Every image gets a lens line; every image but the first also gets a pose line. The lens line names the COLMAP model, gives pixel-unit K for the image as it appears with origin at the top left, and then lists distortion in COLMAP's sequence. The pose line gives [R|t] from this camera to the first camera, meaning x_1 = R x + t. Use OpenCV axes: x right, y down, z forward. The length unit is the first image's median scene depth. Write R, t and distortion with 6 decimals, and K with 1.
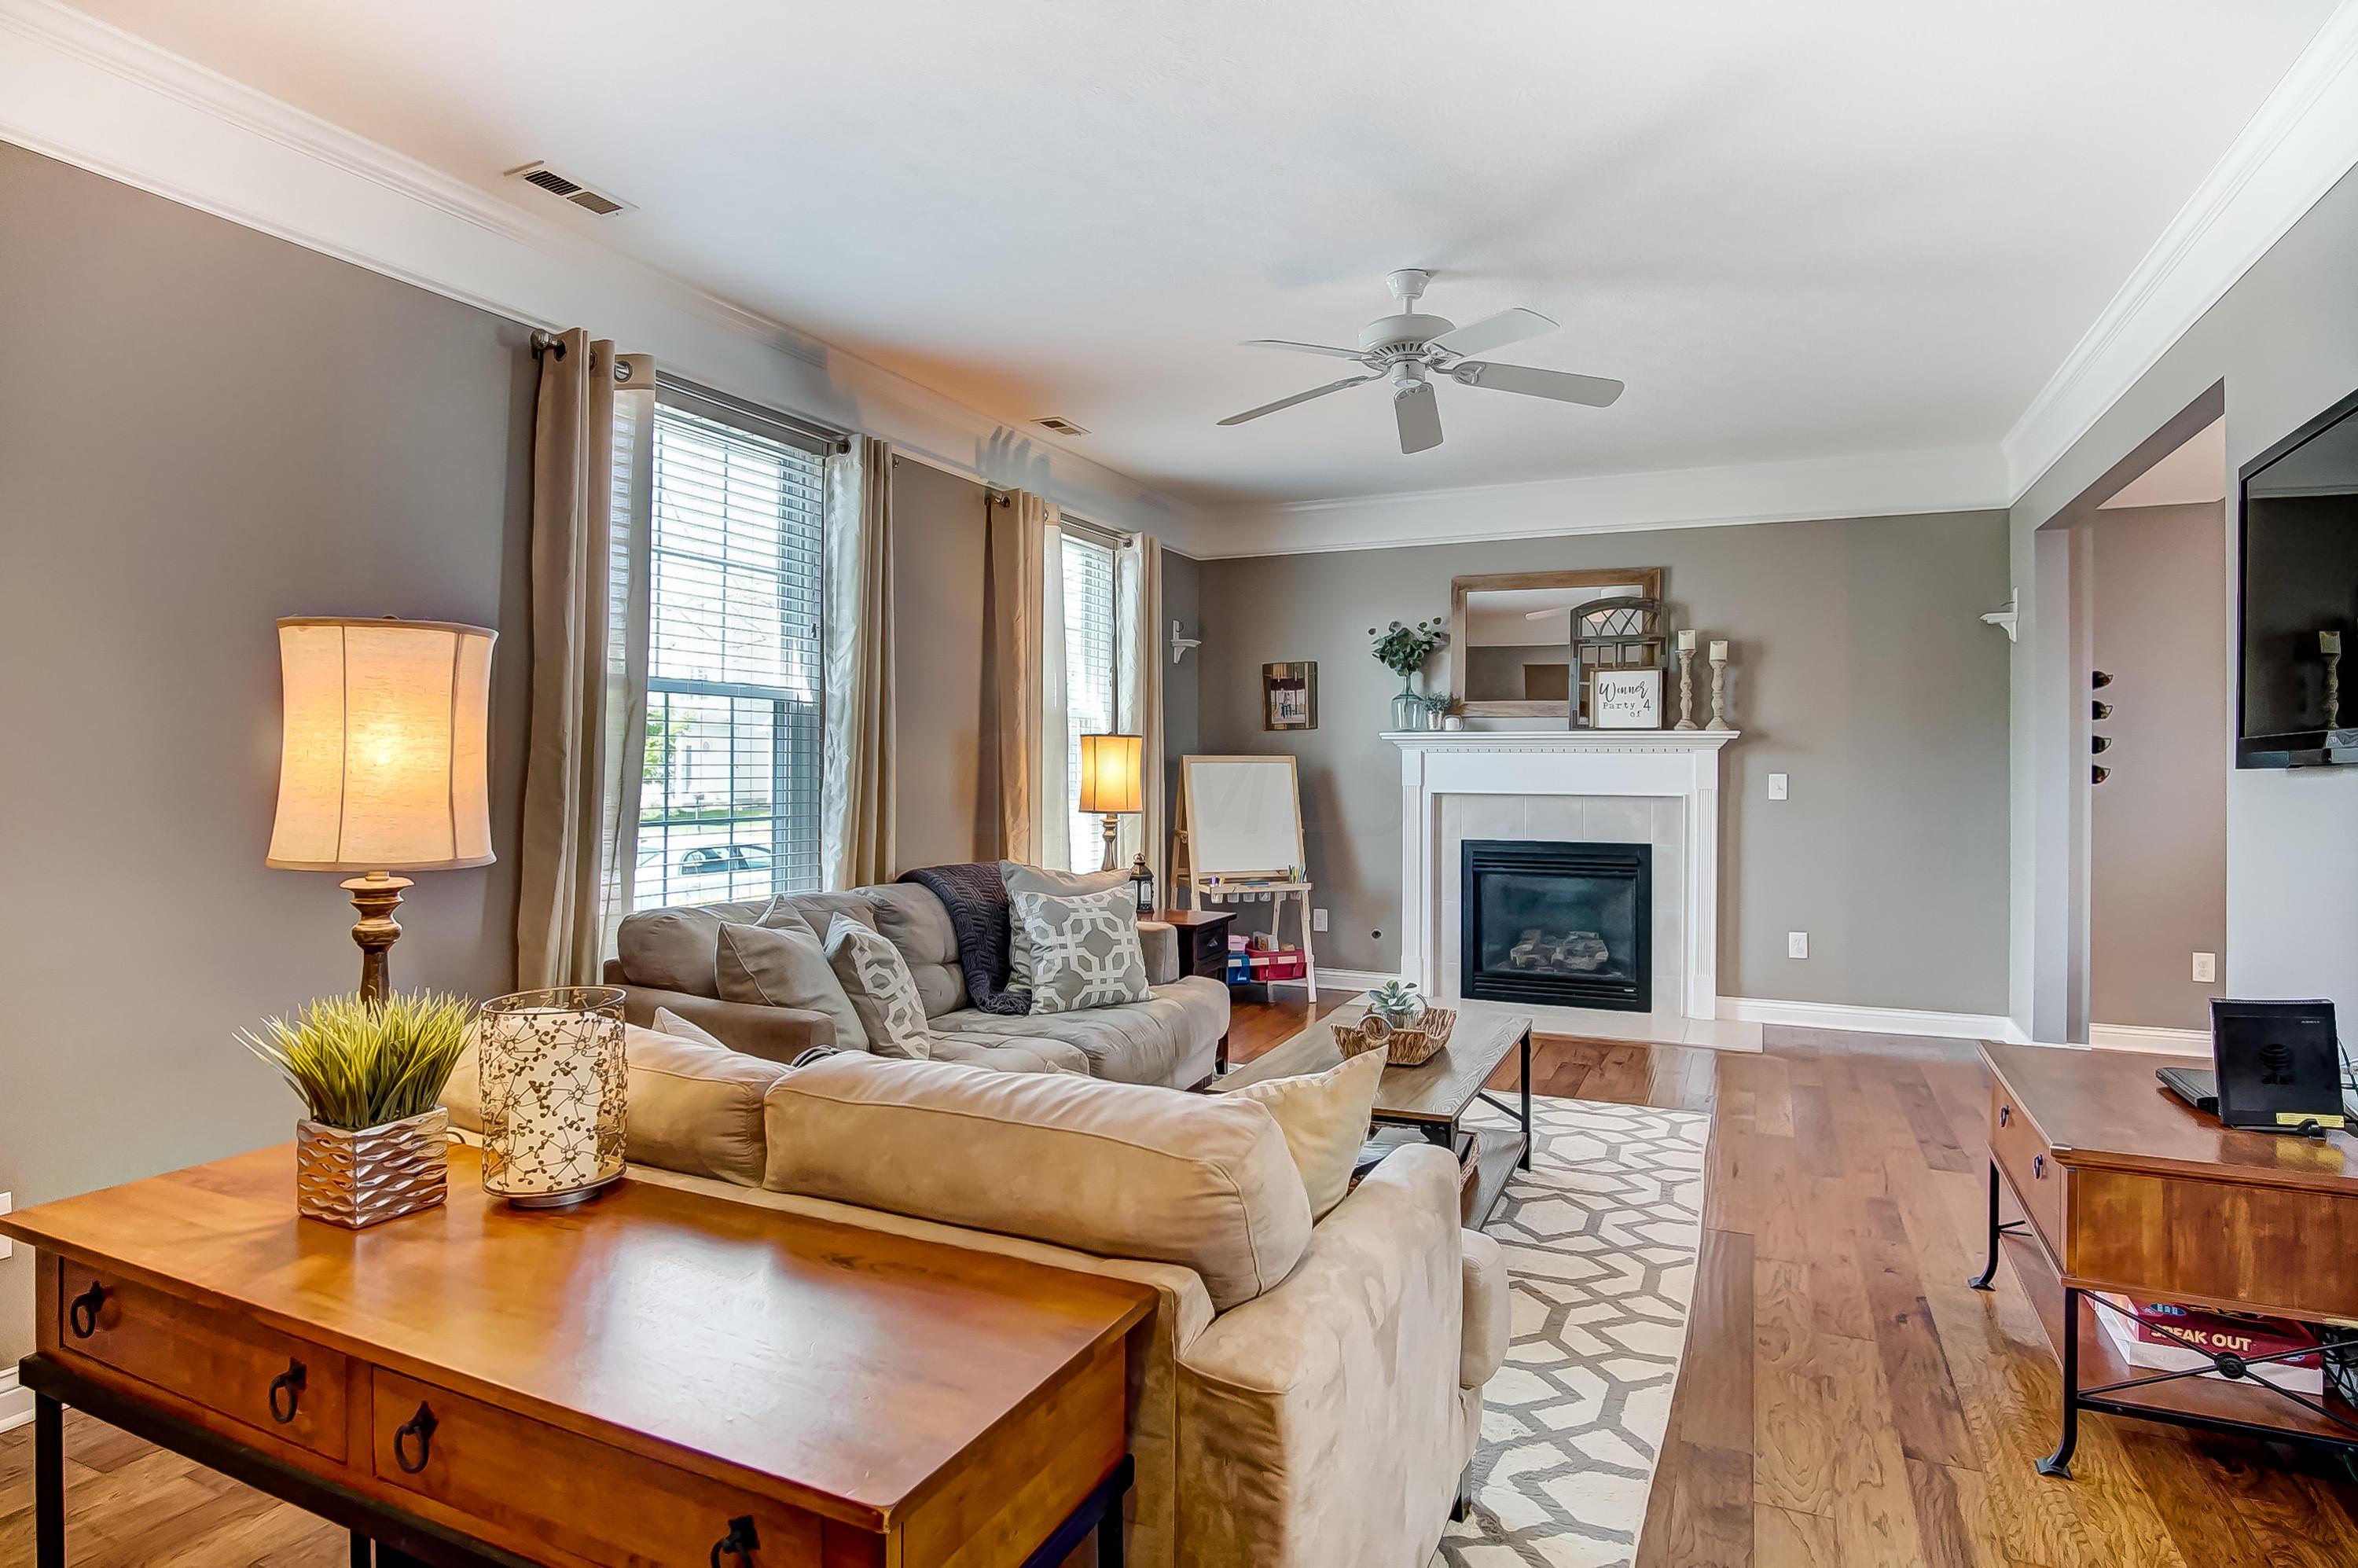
lens RADIAL K [[1242.7, 0, 1174.9], [0, 1242.7, 765.7], [0, 0, 1]] dist [-0.007639, -0.000325]
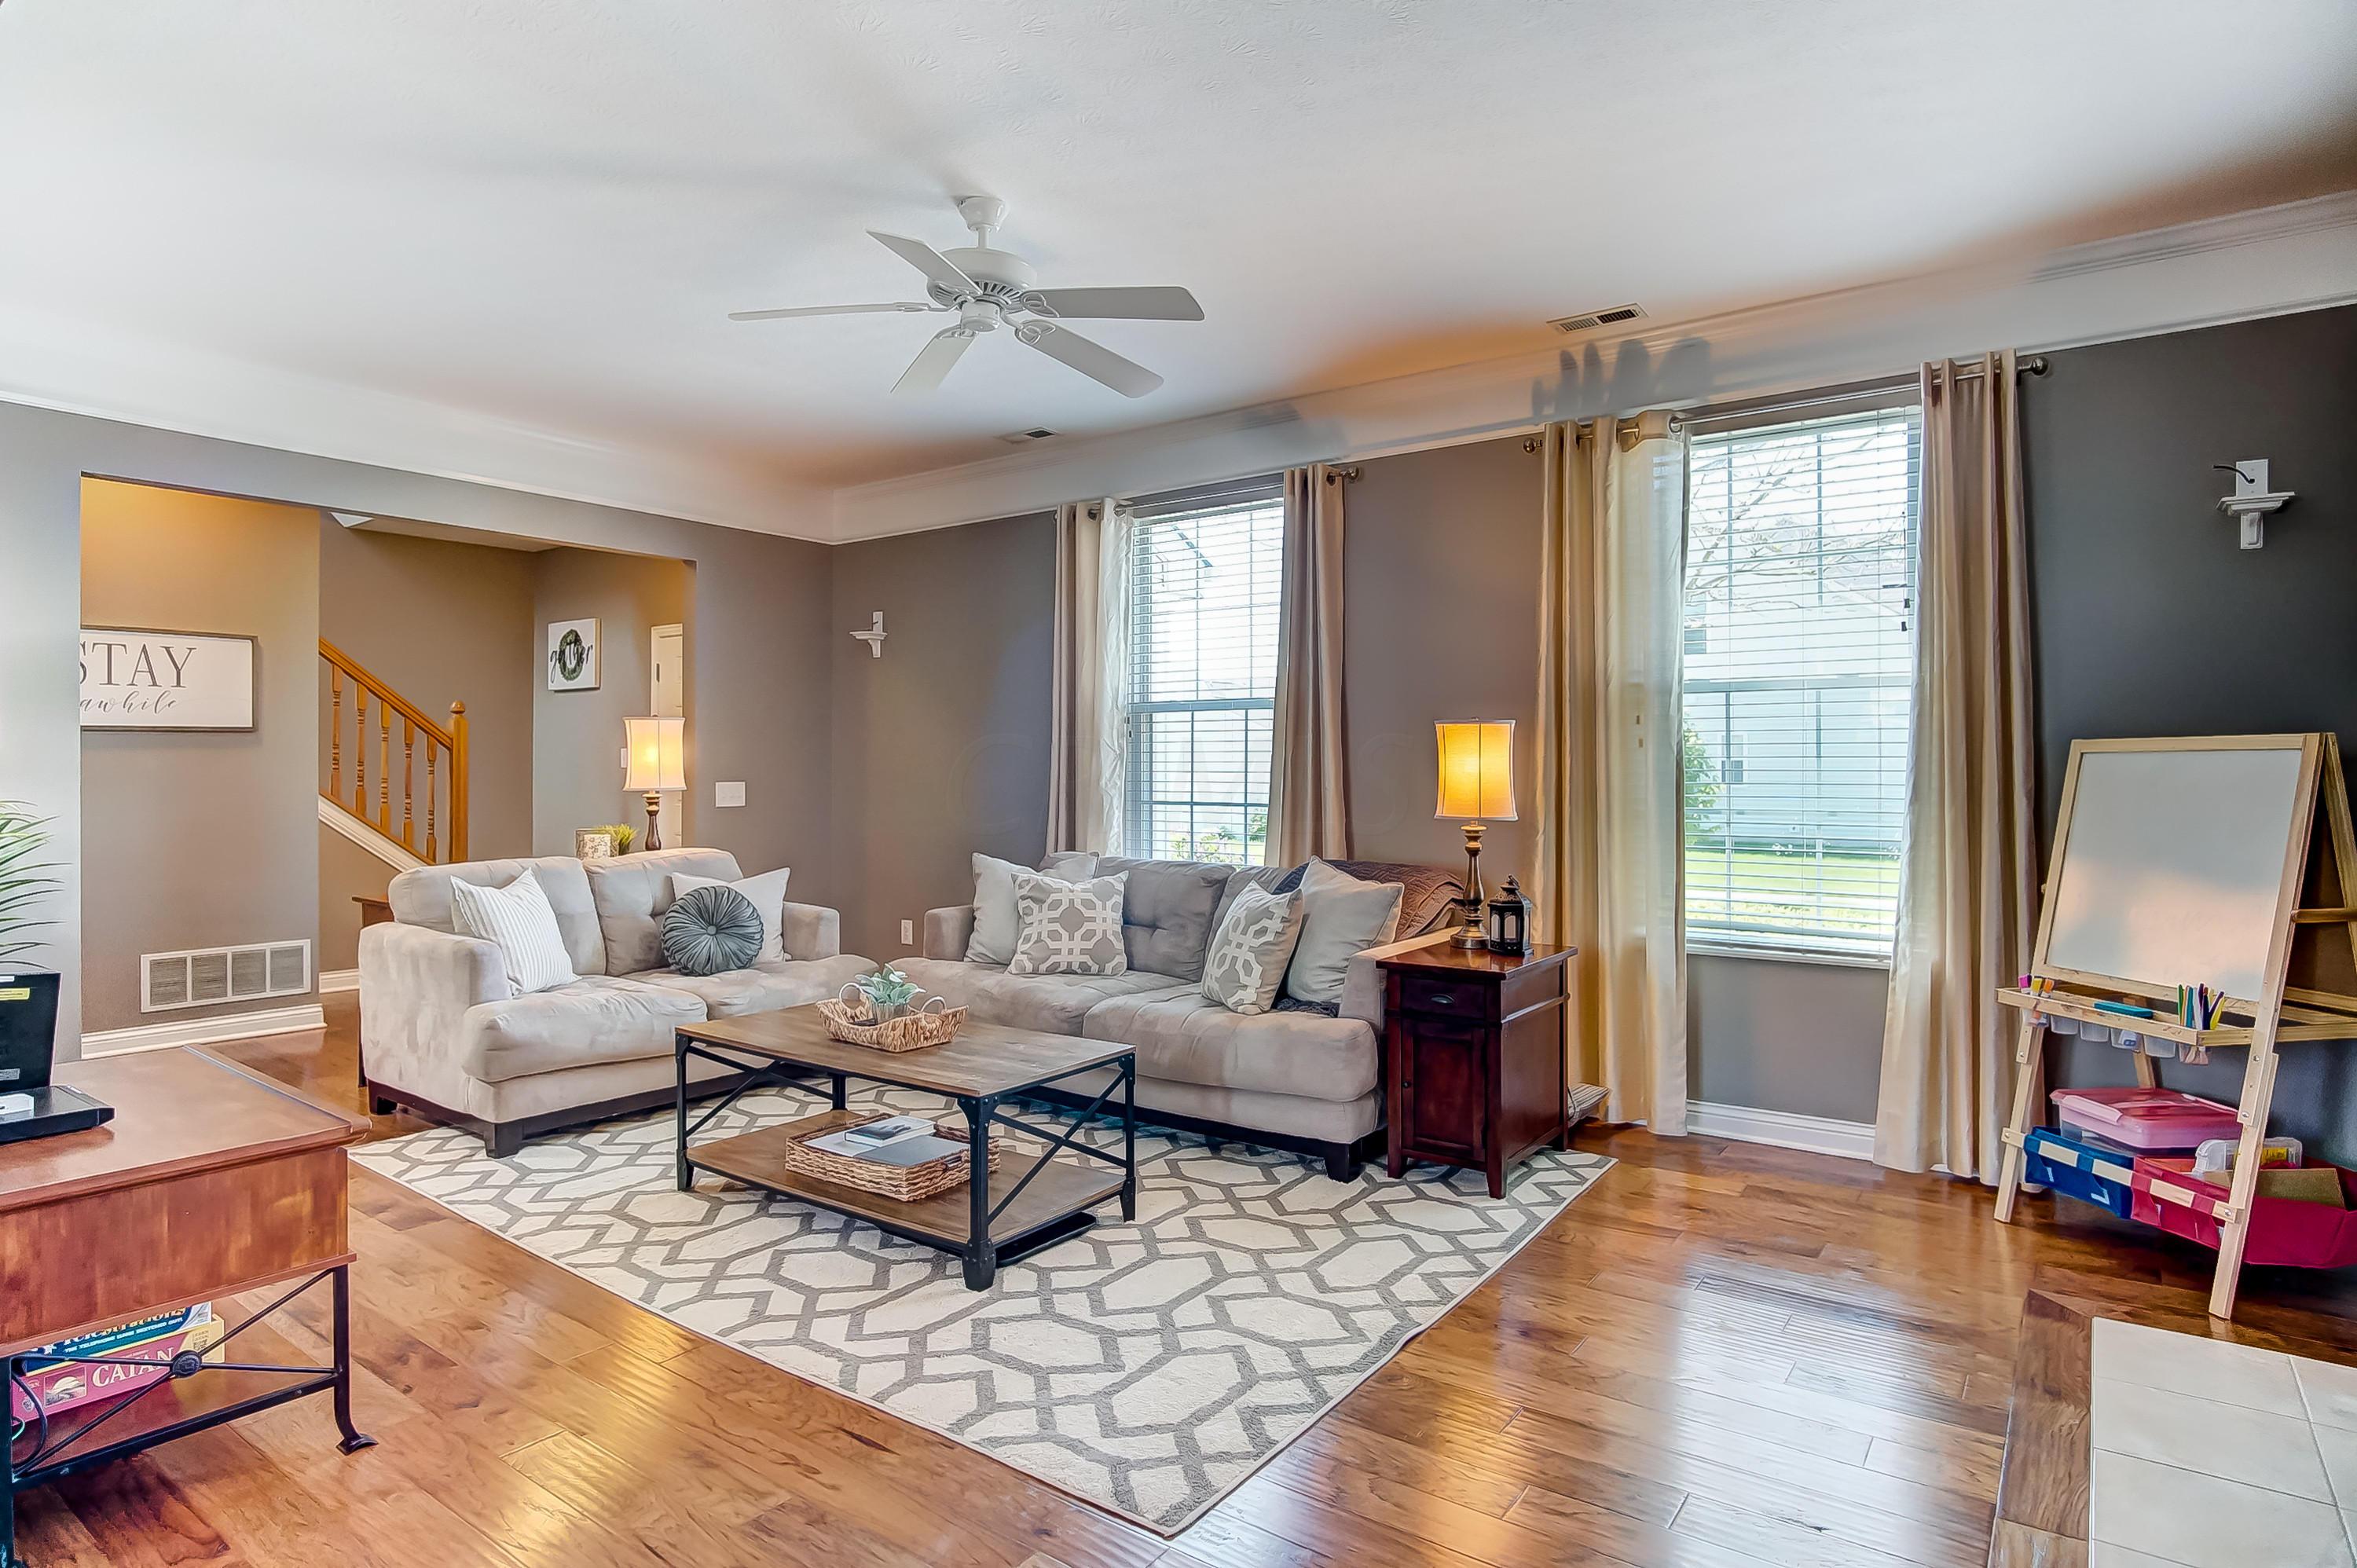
lens RADIAL K [[1242.2, 0, 1176.4], [0, 1242.2, 779.1], [0, 0, 1]] dist [-0.007639, -0.000325]
pose [[-0.183875, 0.001997, -0.982948, 1.086044], [-0.004026, 0.999988, 0.002785, 0.015737], [0.982941, 0.004469, -0.183865, 1.363456]]
